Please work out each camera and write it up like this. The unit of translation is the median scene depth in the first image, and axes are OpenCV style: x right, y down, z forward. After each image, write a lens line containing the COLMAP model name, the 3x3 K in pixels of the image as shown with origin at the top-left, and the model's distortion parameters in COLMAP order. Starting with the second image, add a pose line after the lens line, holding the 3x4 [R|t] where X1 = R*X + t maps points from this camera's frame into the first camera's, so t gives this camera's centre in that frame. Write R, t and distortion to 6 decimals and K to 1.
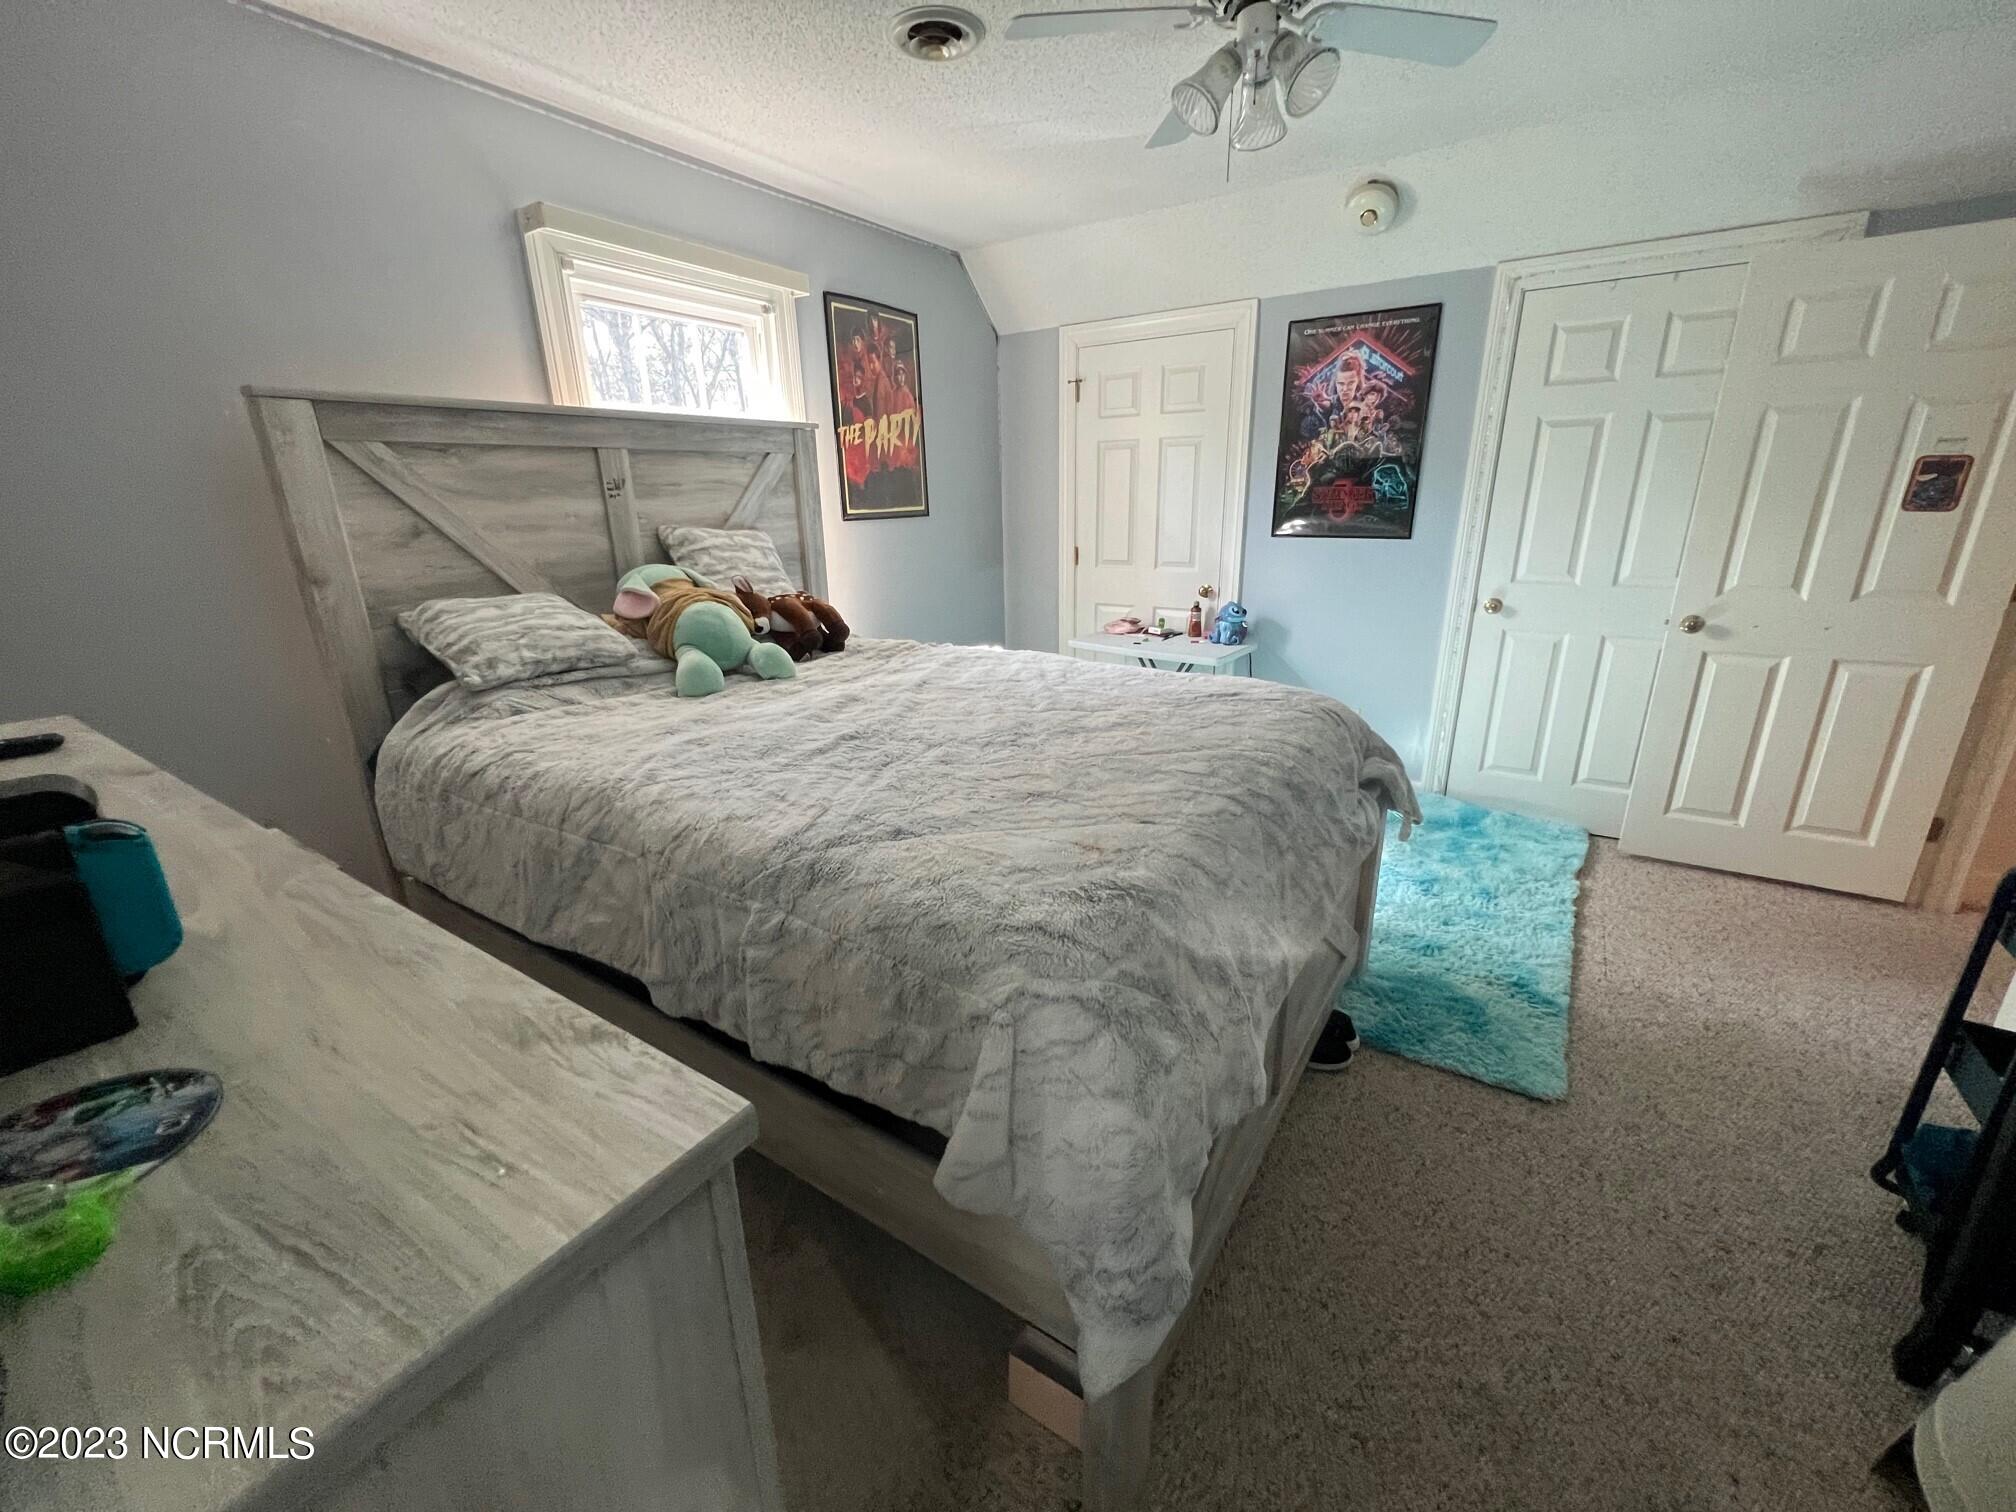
lens RADIAL K [[809.2, 0, 1006.3], [0, 809.2, 759.0], [0, 0, 1]] dist [-0.003708, 0.001158]
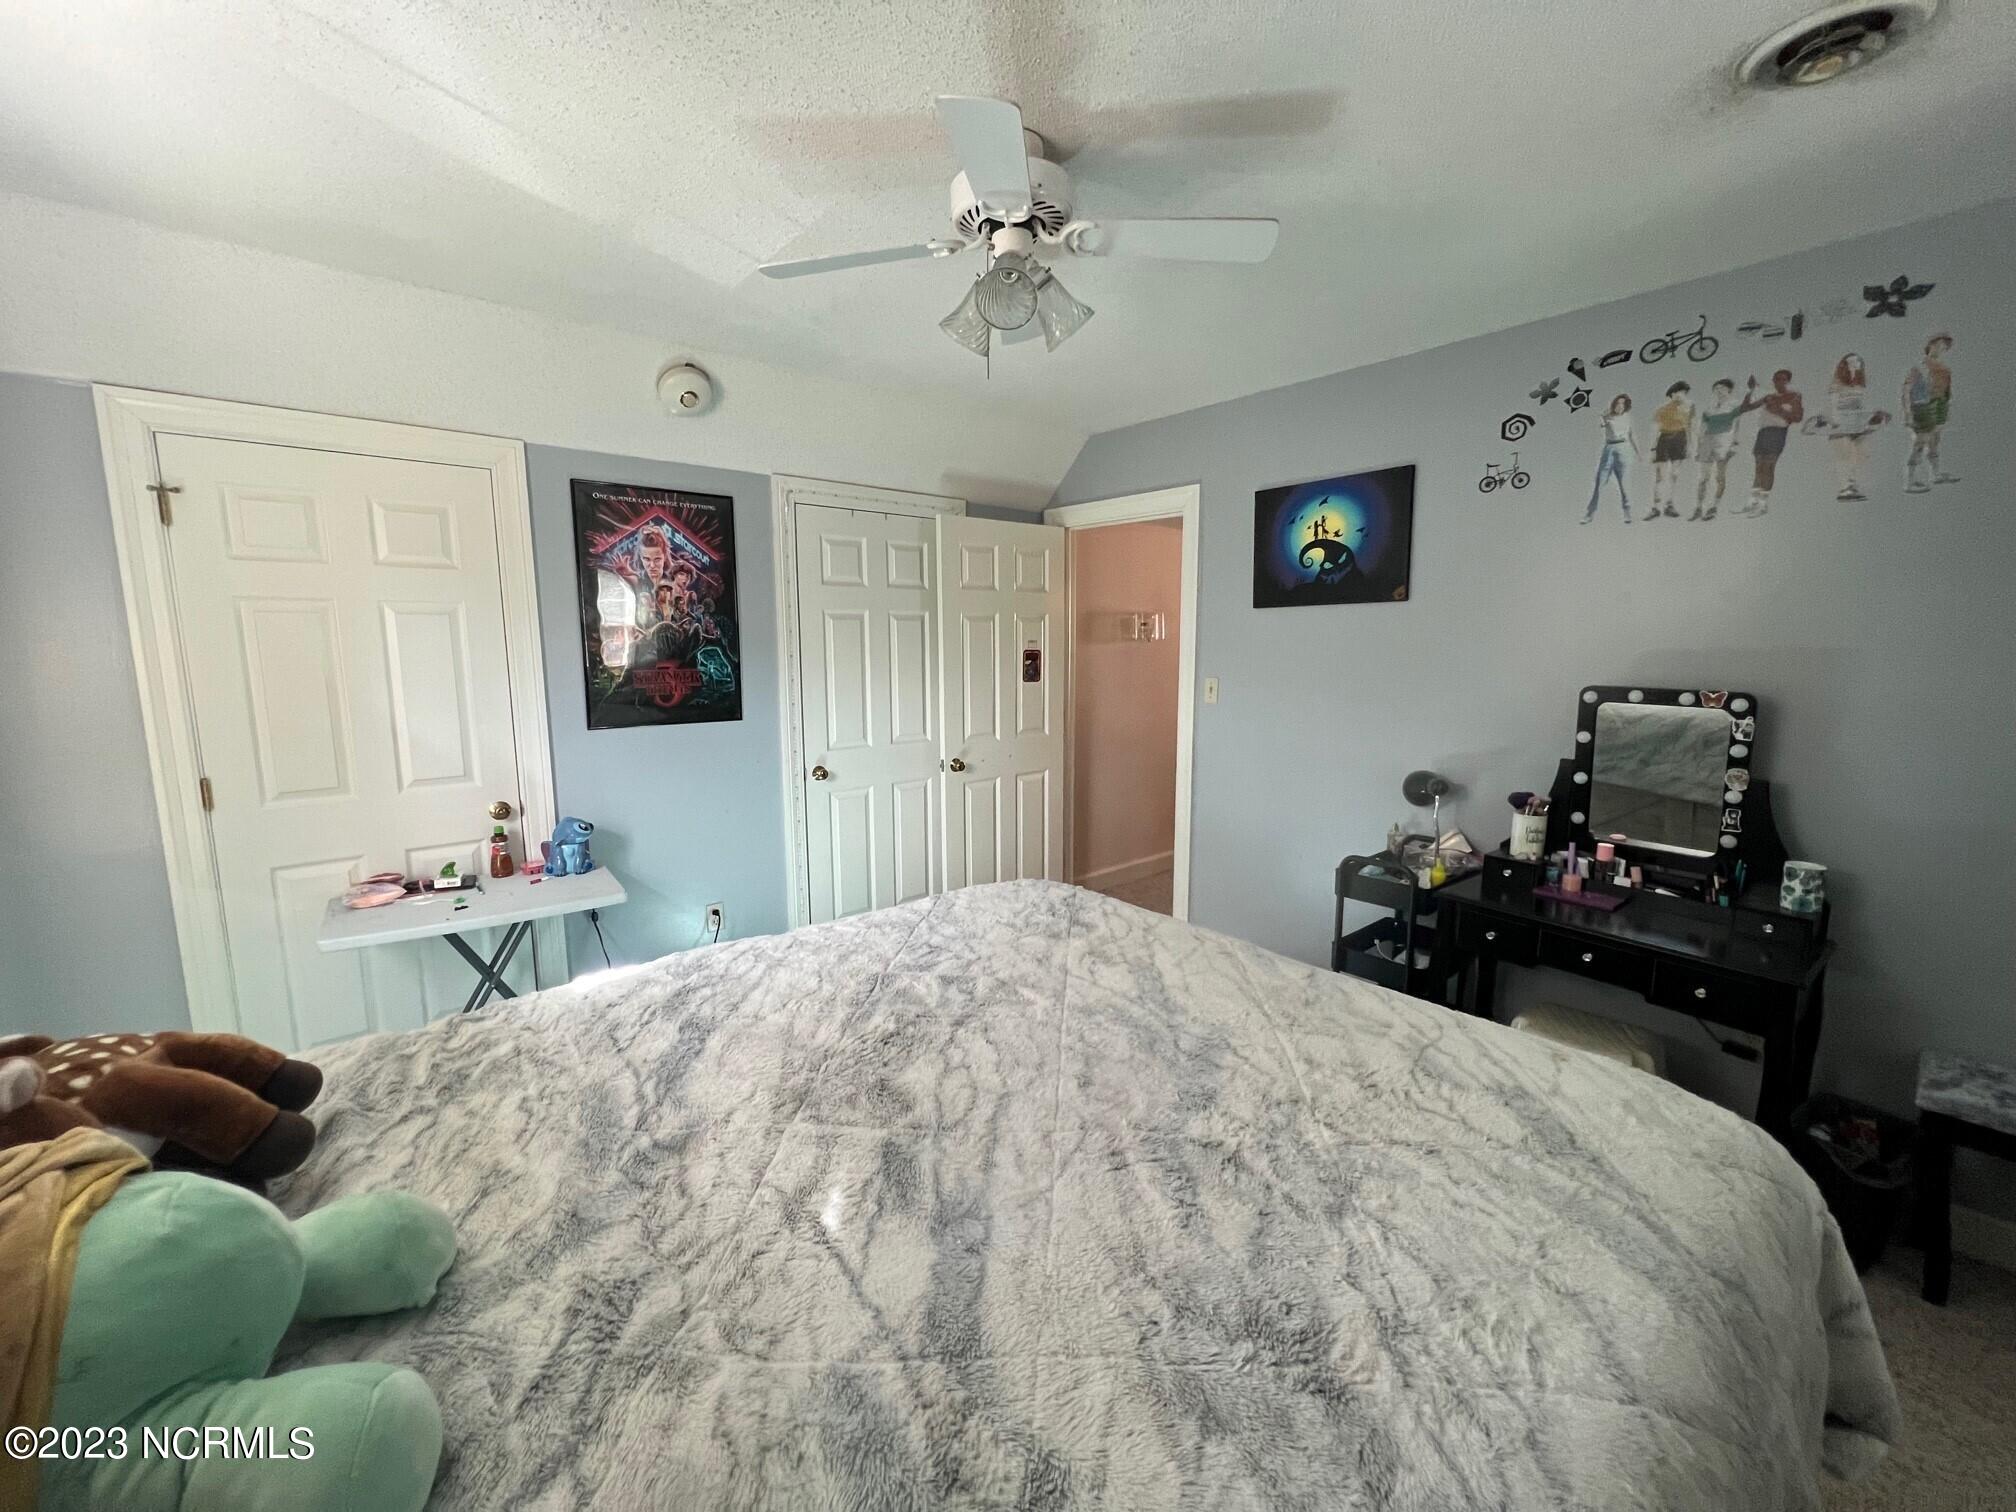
lens RADIAL K [[809.2, 0, 1006.8], [0, 809.2, 751.5], [0, 0, 1]] dist [-0.003708, 0.001158]
pose [[0.281112, -0.118965, 0.952273, -0.351341], [0.292145, 0.955799, 0.033164, -0.177148], [-0.914127, 0.268879, 0.303441, 0.428717]]
